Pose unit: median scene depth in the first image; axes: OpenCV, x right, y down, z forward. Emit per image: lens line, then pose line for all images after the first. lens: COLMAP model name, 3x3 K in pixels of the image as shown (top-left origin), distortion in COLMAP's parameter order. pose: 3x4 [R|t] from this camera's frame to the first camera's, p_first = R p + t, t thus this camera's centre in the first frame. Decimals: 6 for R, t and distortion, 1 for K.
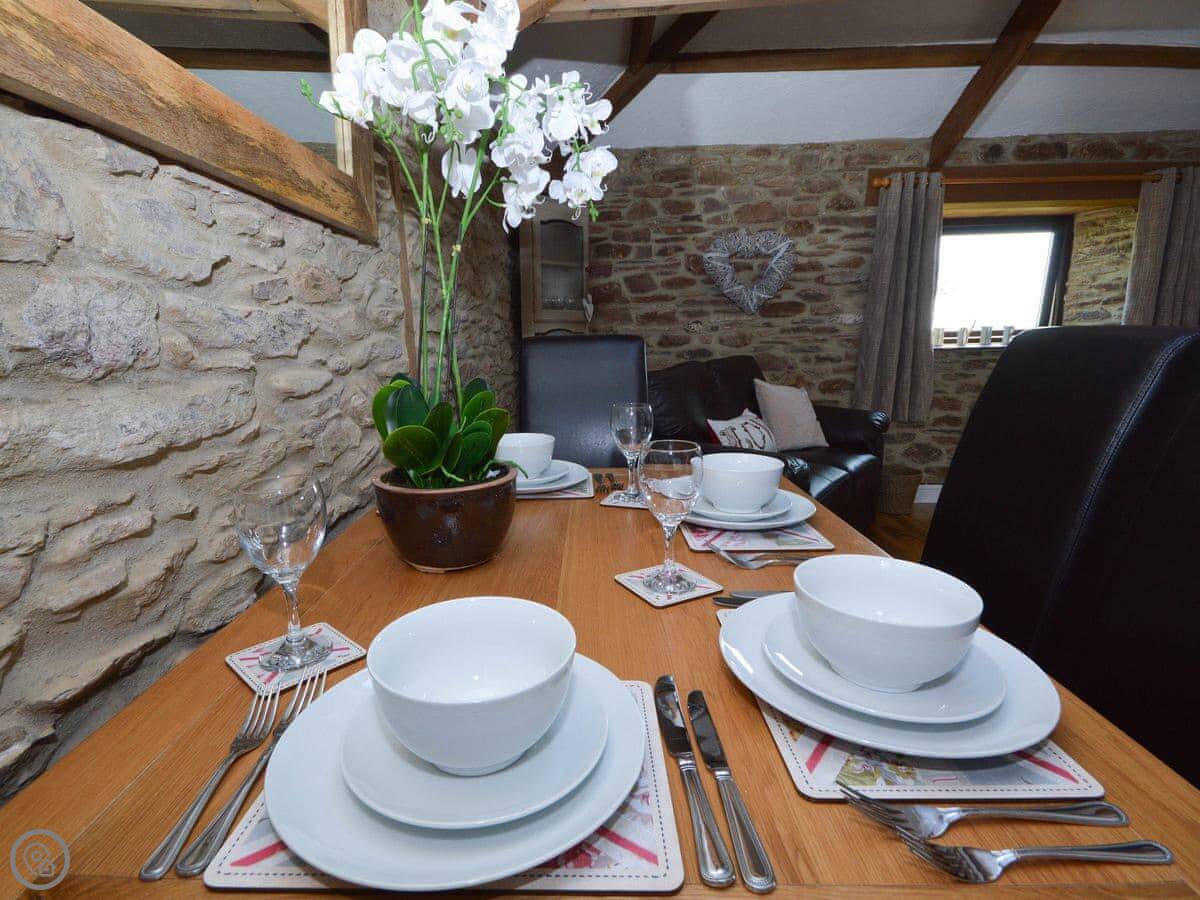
lens RADIAL K [[606.1, 0, 597.7], [0, 606.1, 452.4], [0, 0, 1]] dist [0.002093, -0.009181]
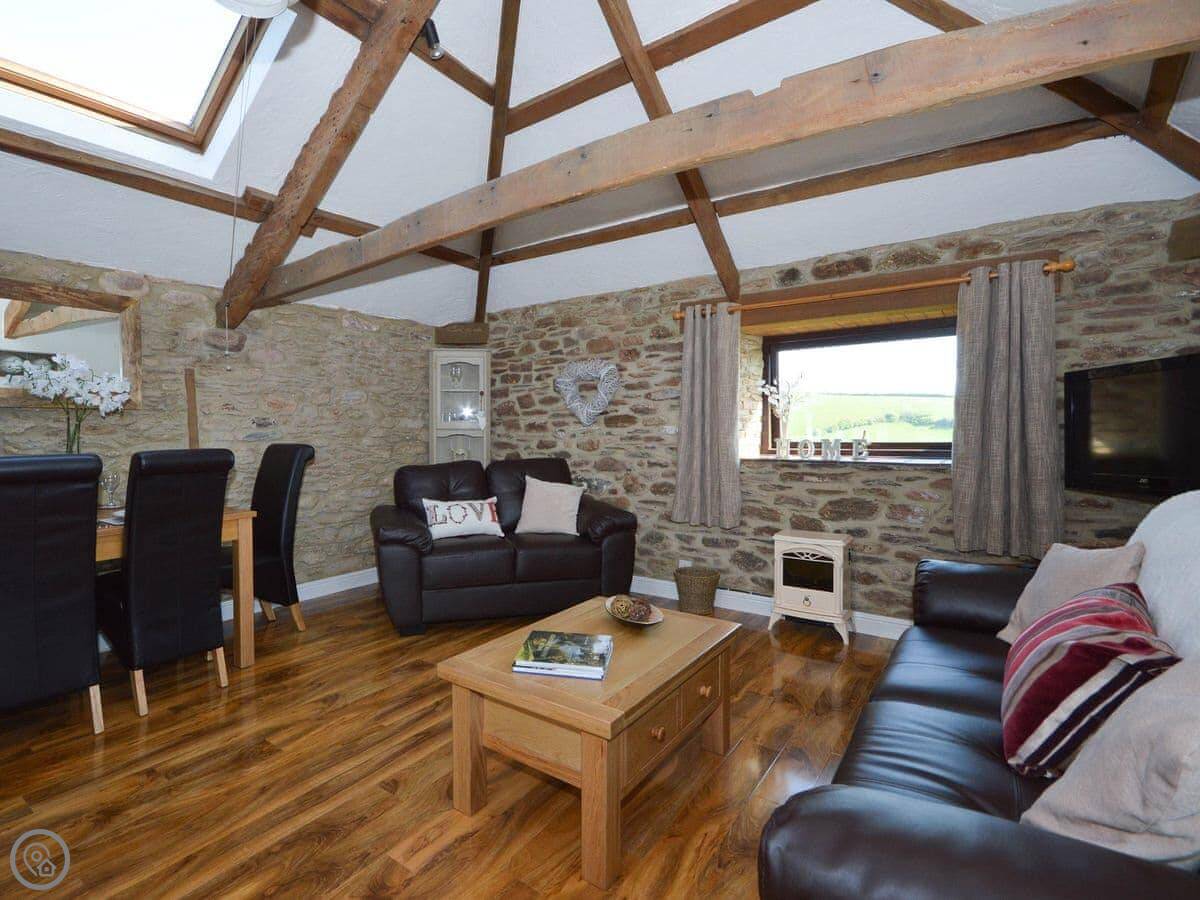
lens RADIAL K [[606.1, 0, 599.2], [0, 606.1, 441.6], [0, 0, 1]] dist [0.002093, -0.009181]
pose [[0.837241, 0.025329, -0.546247, 0.938342], [-0.115201, 0.984678, -0.130913, -0.037071], [0.534562, 0.172534, 0.827331, 0.003078]]
